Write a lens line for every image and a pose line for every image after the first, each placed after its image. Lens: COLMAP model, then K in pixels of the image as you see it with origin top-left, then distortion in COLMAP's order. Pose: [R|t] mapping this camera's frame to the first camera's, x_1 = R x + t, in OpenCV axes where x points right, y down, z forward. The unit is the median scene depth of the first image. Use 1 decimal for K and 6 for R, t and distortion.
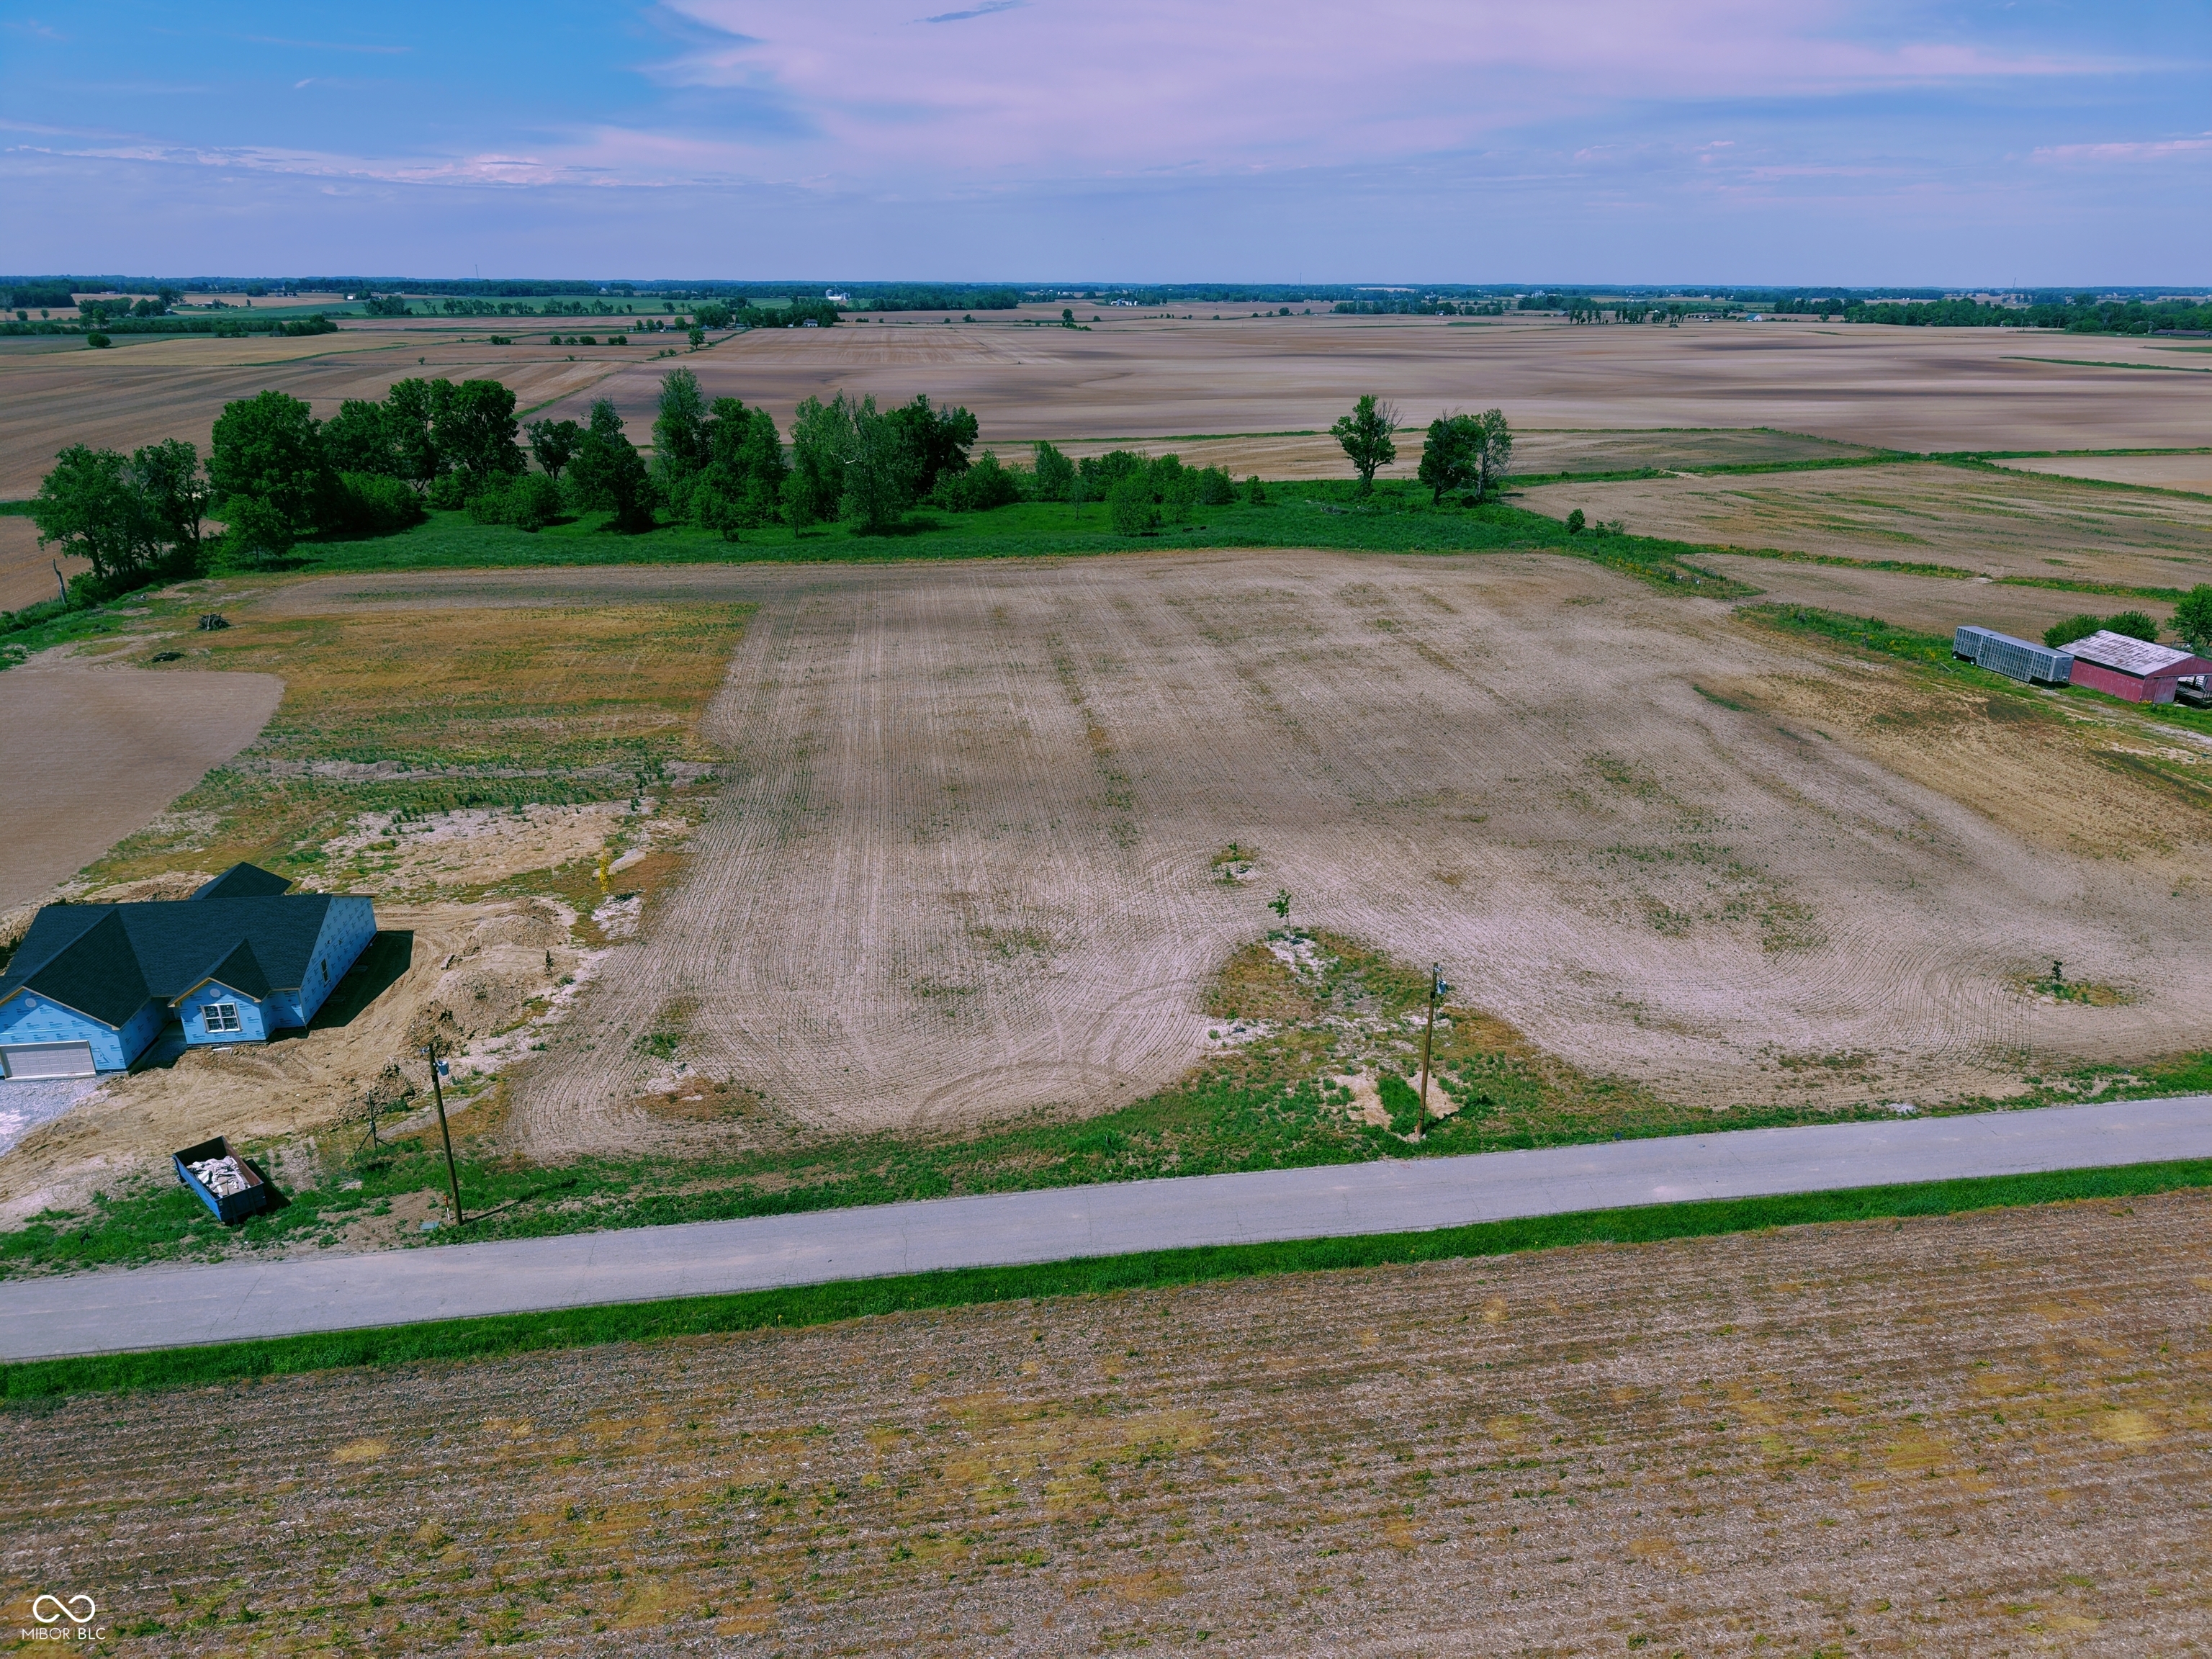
lens RADIAL K [[1478.6, 0, 1097.0], [0, 1478.6, 830.2], [0, 0, 1]] dist [0.054580, -0.065571]
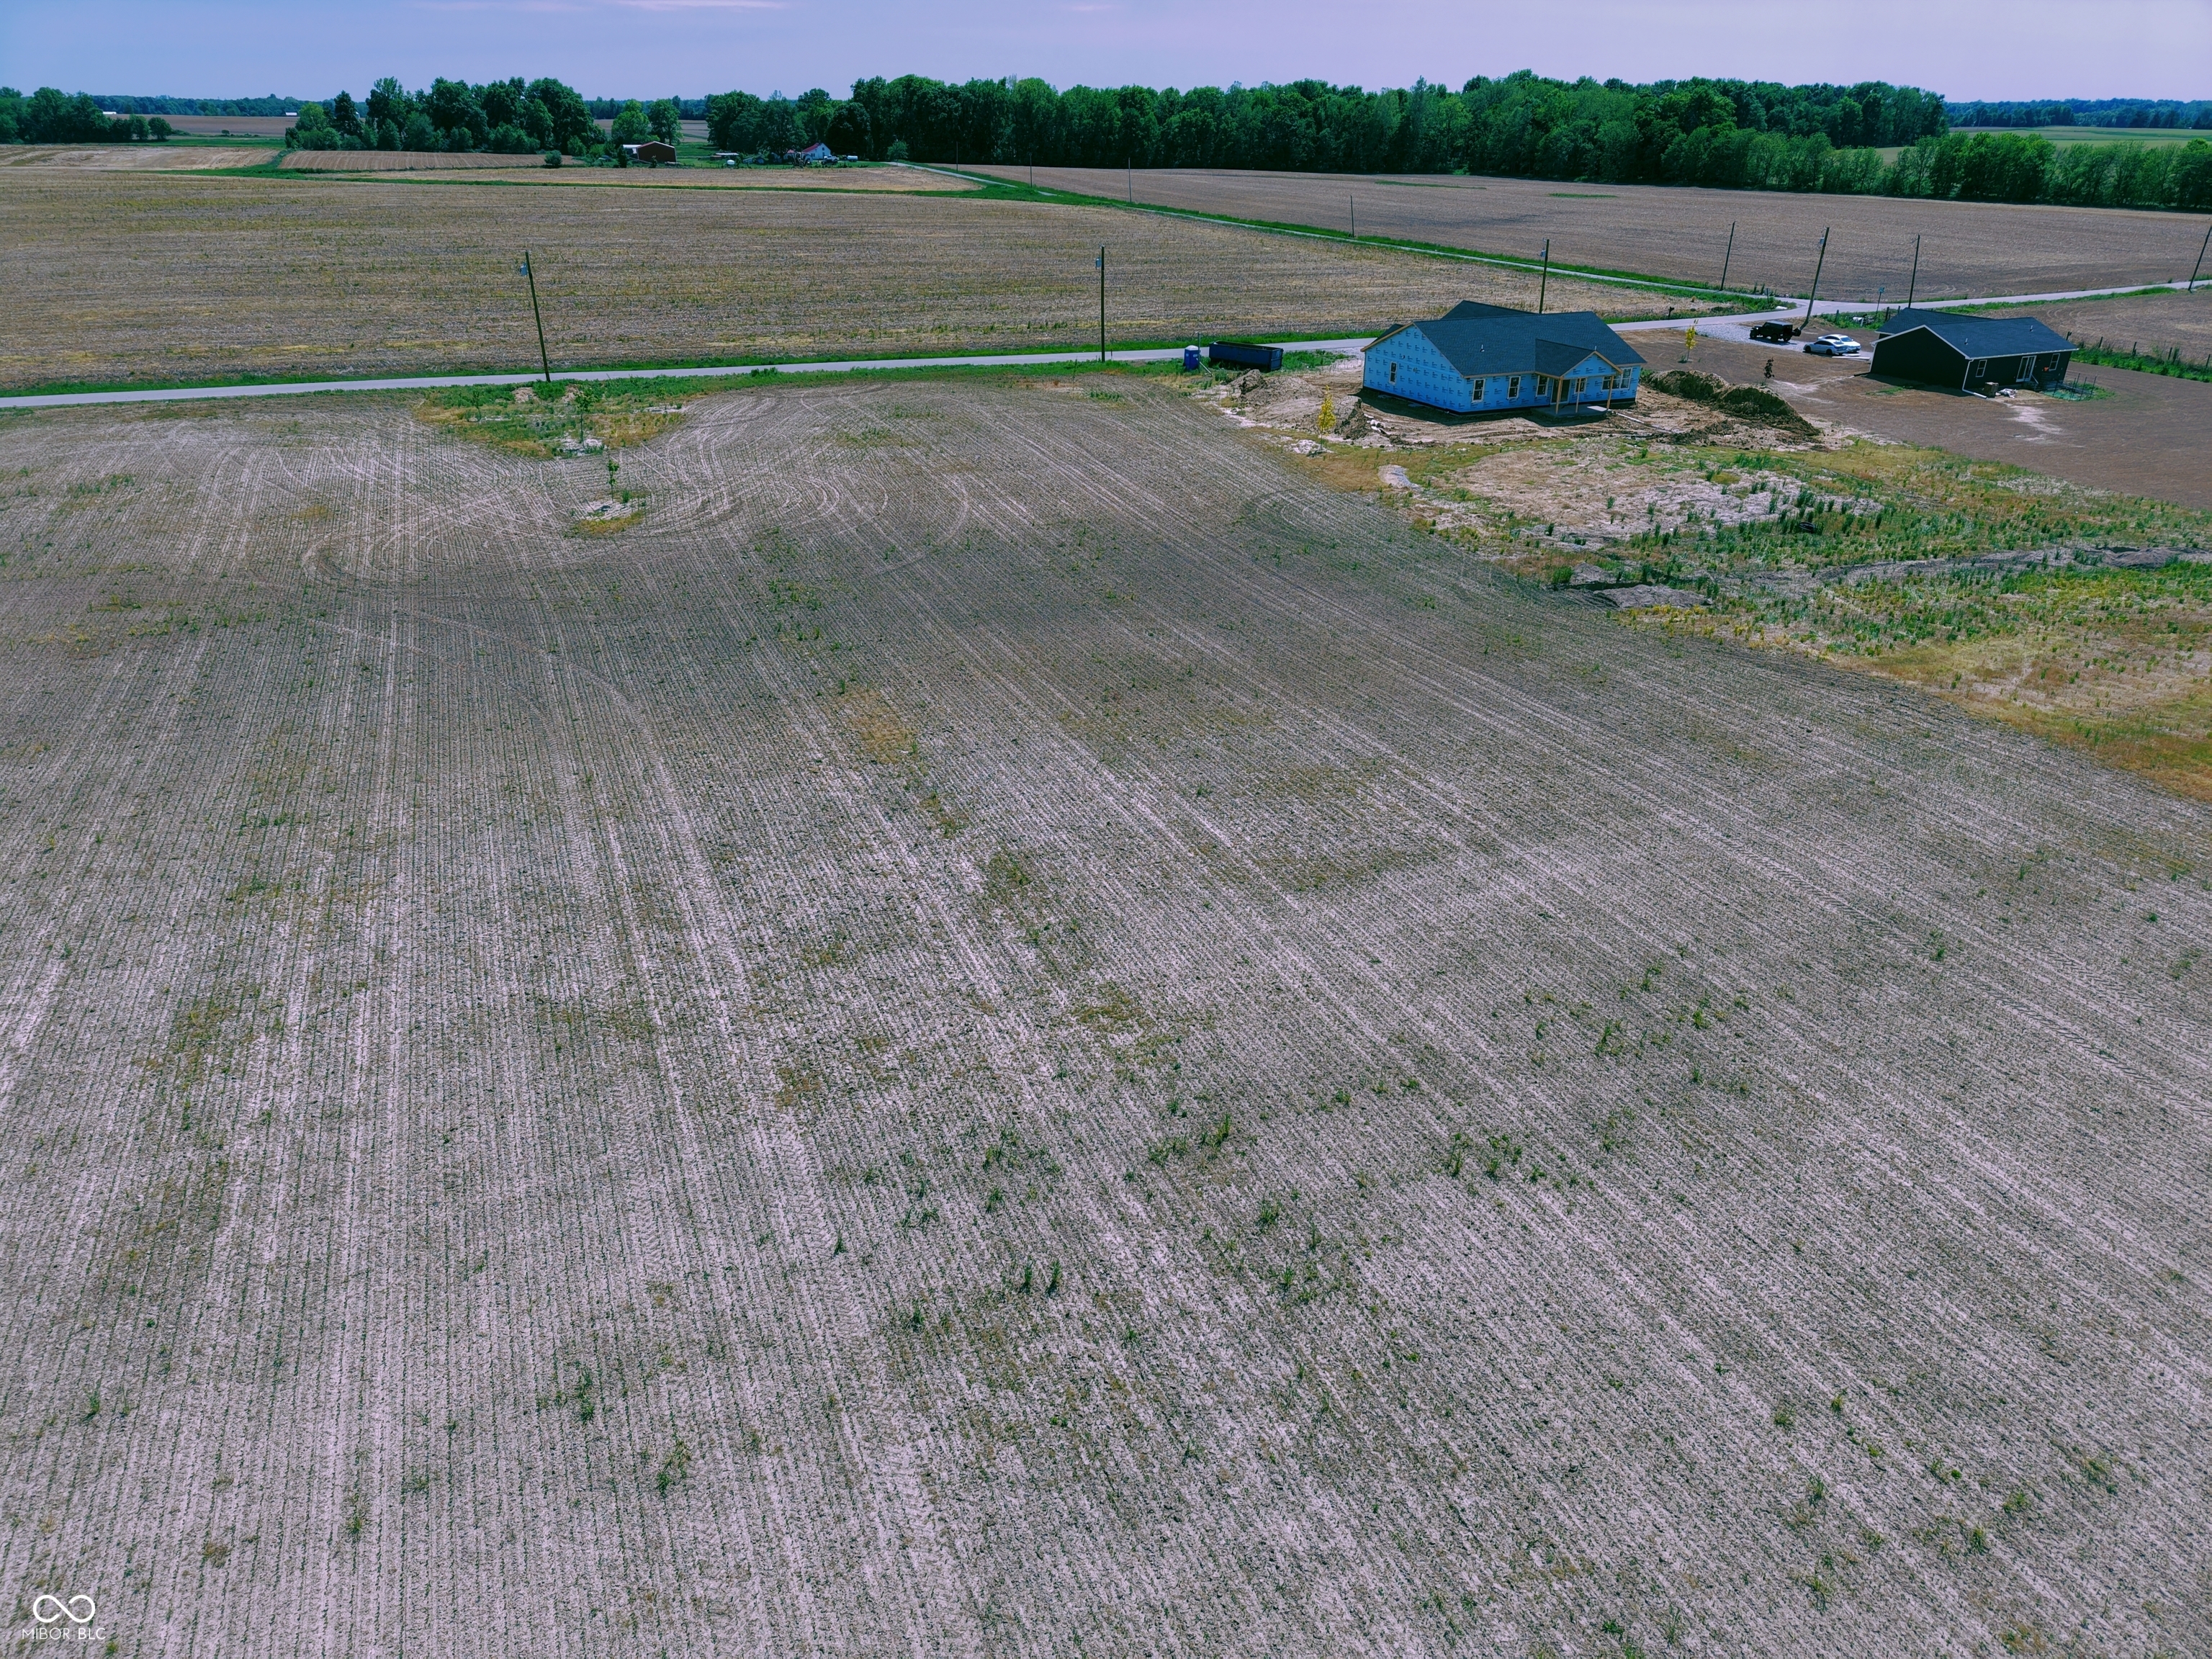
lens RADIAL K [[1488.8, 0, 1106.0], [0, 1488.8, 829.5], [0, 0, 1]] dist [0.023159, -0.021370]
pose [[-0.967342, 0.105051, -0.230683, 0.051616], [-0.092968, 0.699614, 0.708447, -0.475938], [0.235812, 0.706756, -0.666999, 1.917916]]
